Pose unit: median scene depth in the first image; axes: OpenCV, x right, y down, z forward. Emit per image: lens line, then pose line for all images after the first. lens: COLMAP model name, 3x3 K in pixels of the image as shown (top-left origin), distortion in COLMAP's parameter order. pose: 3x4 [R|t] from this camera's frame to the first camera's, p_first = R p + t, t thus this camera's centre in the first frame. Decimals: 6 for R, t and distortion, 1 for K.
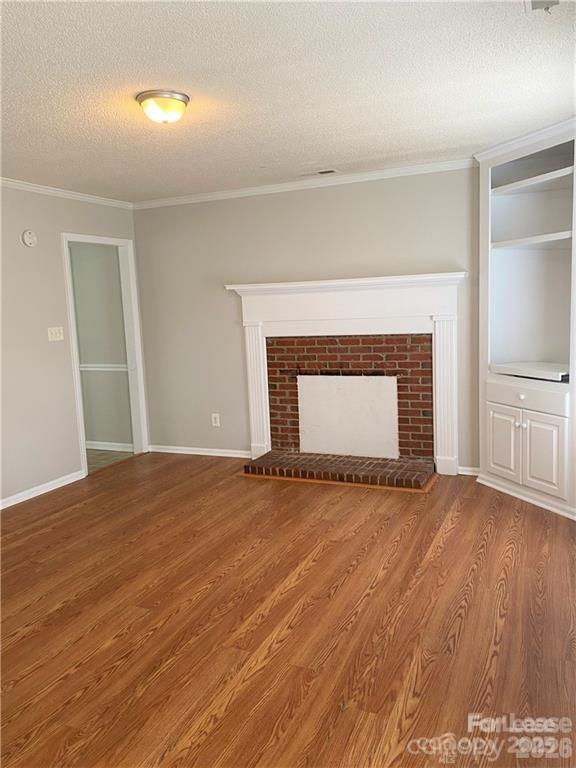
lens RADIAL K [[597.4, 0, 288.0], [0, 597.4, 384.0], [0, 0, 1]] dist [-0.000326, -0.000346]
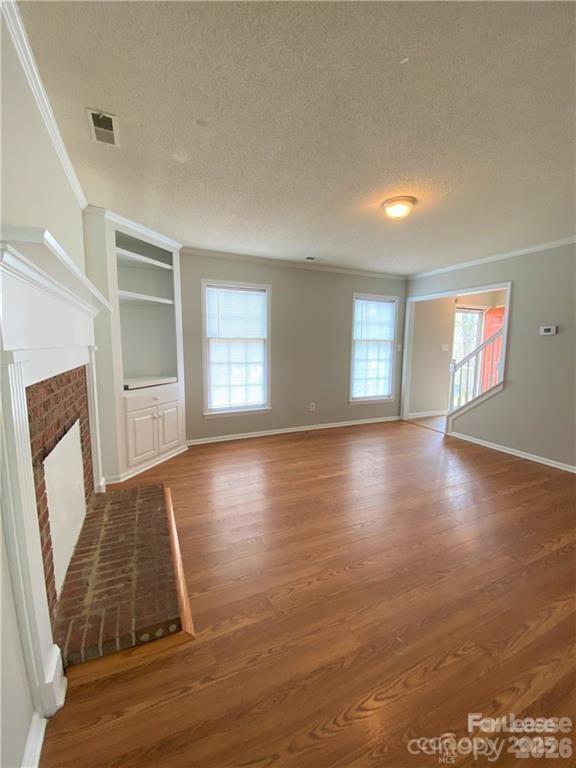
lens RADIAL K [[309.2, 0, 288.0], [0, 309.2, 384.0], [0, 0, 1]] dist [-0.000604, -0.000067]
pose [[-0.753337, -0.050862, 0.655665, -0.341137], [0.108864, 0.973604, 0.200607, -0.121175], [-0.648562, 0.222503, -0.727915, 1.170408]]
